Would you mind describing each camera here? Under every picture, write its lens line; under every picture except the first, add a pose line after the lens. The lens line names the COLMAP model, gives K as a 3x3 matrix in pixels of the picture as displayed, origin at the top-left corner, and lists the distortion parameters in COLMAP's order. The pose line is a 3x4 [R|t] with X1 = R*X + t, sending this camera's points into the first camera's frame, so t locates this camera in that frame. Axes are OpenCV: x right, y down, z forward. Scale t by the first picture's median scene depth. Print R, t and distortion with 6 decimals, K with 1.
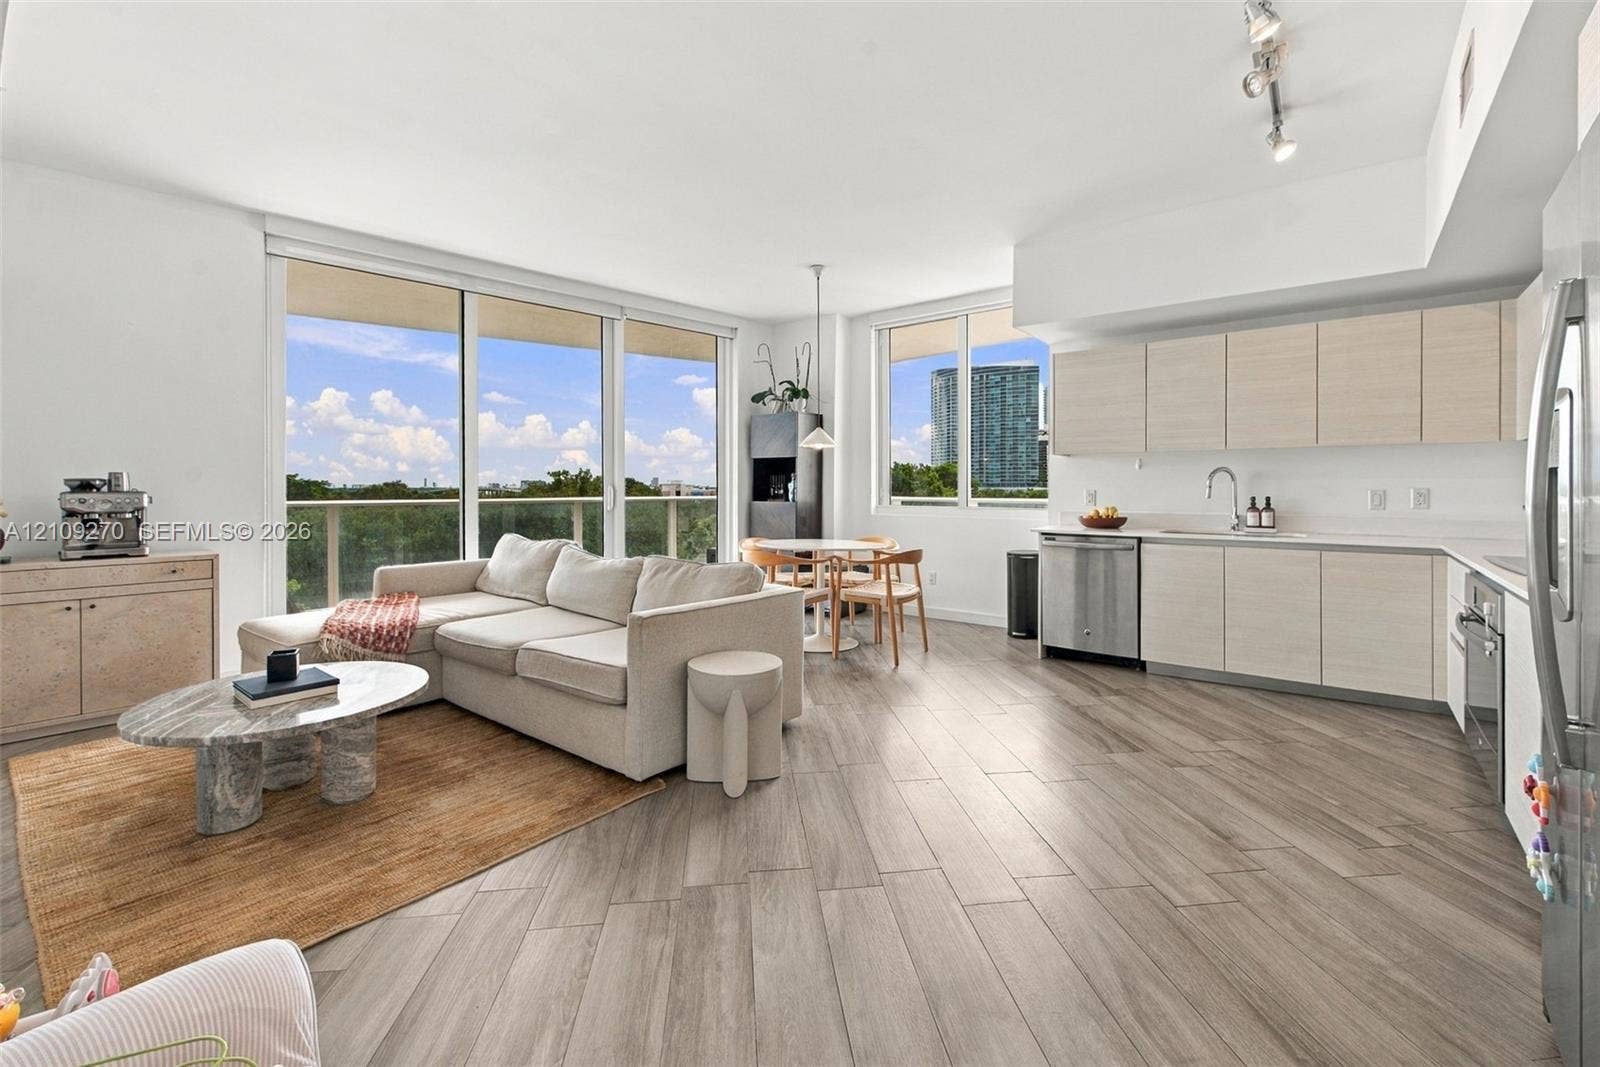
lens RADIAL K [[783.9, 0, 803.3], [0, 783.9, 485.9], [0, 0, 1]] dist [-0.000289, -0.000168]
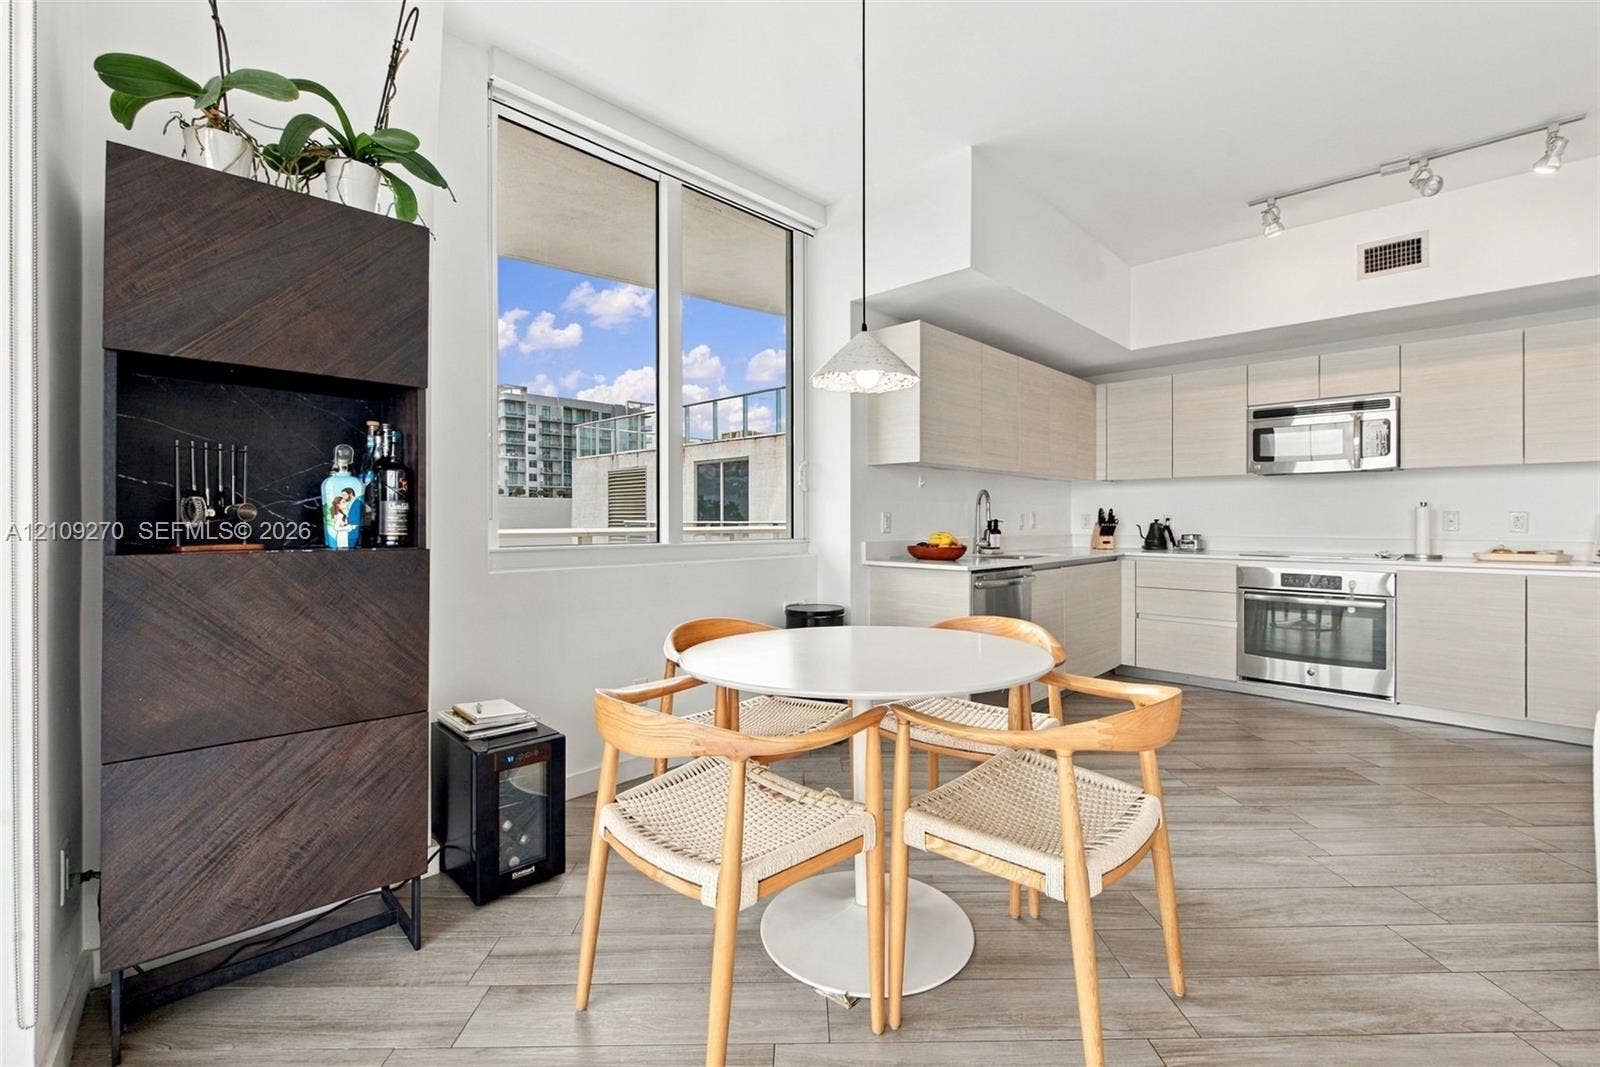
lens RADIAL K [[692.8, 0, 792.7], [0, 692.8, 525.2], [0, 0, 1]] dist [0.001059, -0.000153]
pose [[0.056604, -0.006231, 0.998377, -0.489416], [0.001619, 0.999980, 0.006149, 0.020416], [-0.998395, 0.001268, 0.056613, 1.668851]]
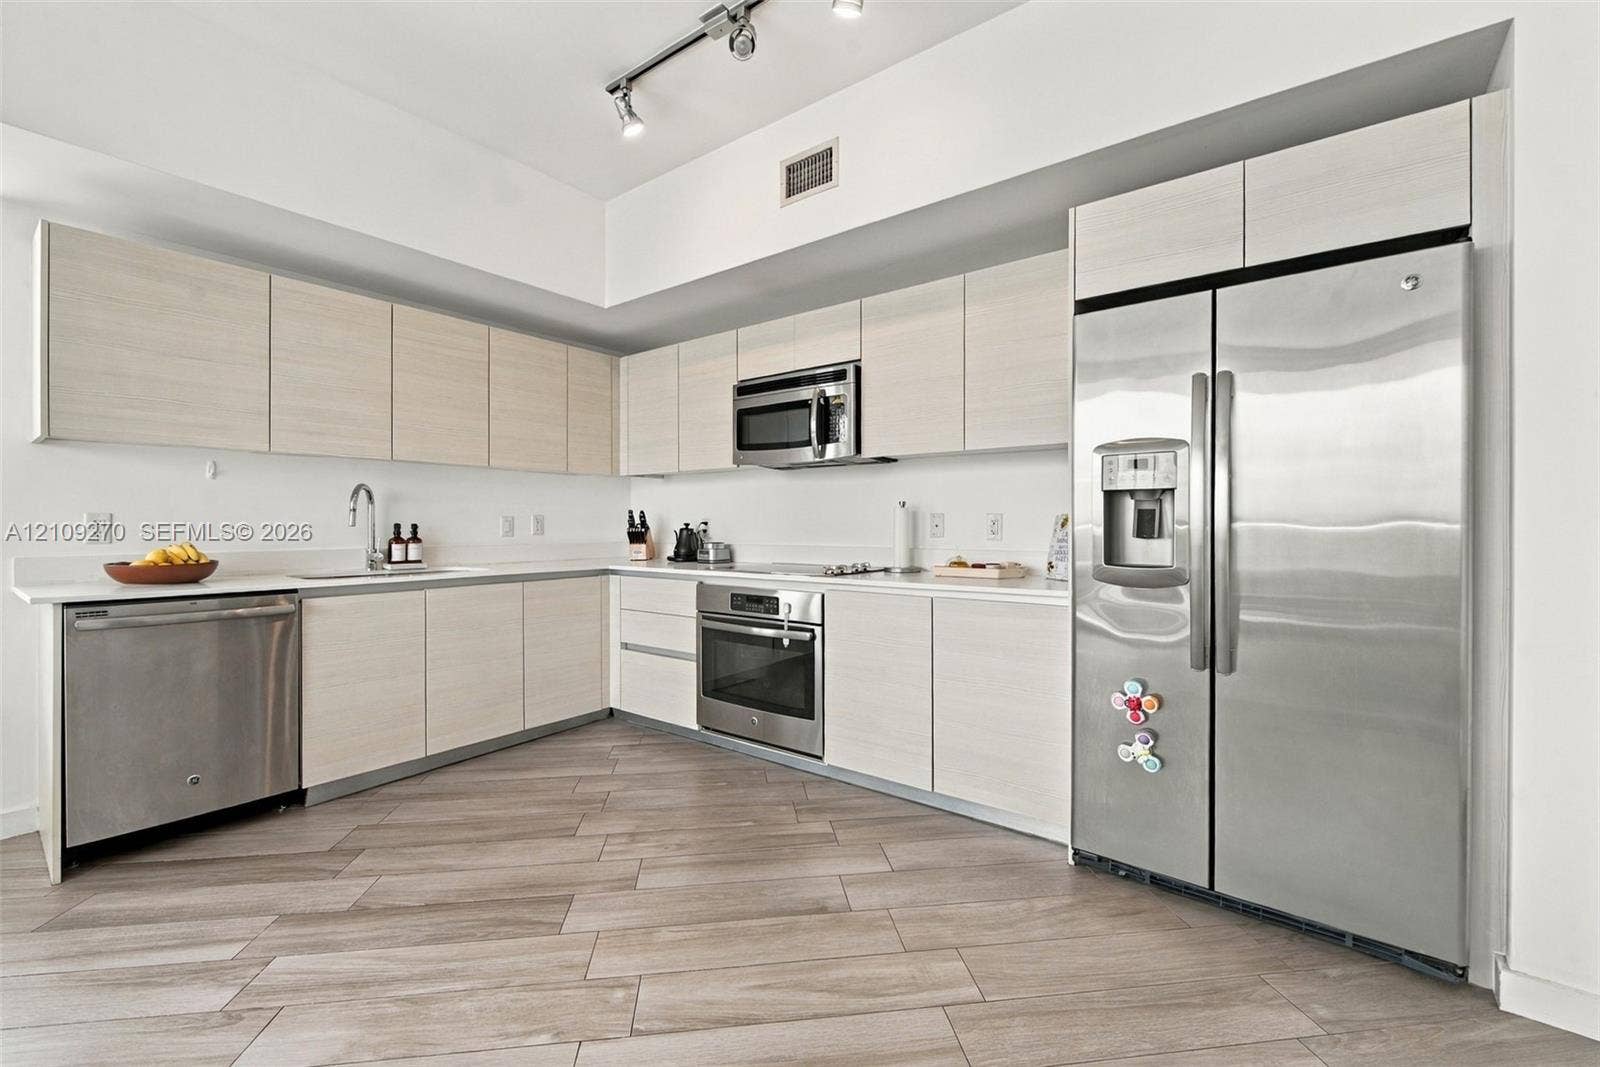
lens RADIAL K [[682.4, 0, 779.8], [0, 682.4, 529.6], [0, 0, 1]] dist [0.000213, -0.000100]
pose [[-0.054798, -0.004691, 0.998486, -0.170169], [0.001825, 0.999987, 0.004798, 0.023132], [-0.998496, 0.002085, -0.054789, 0.907689]]
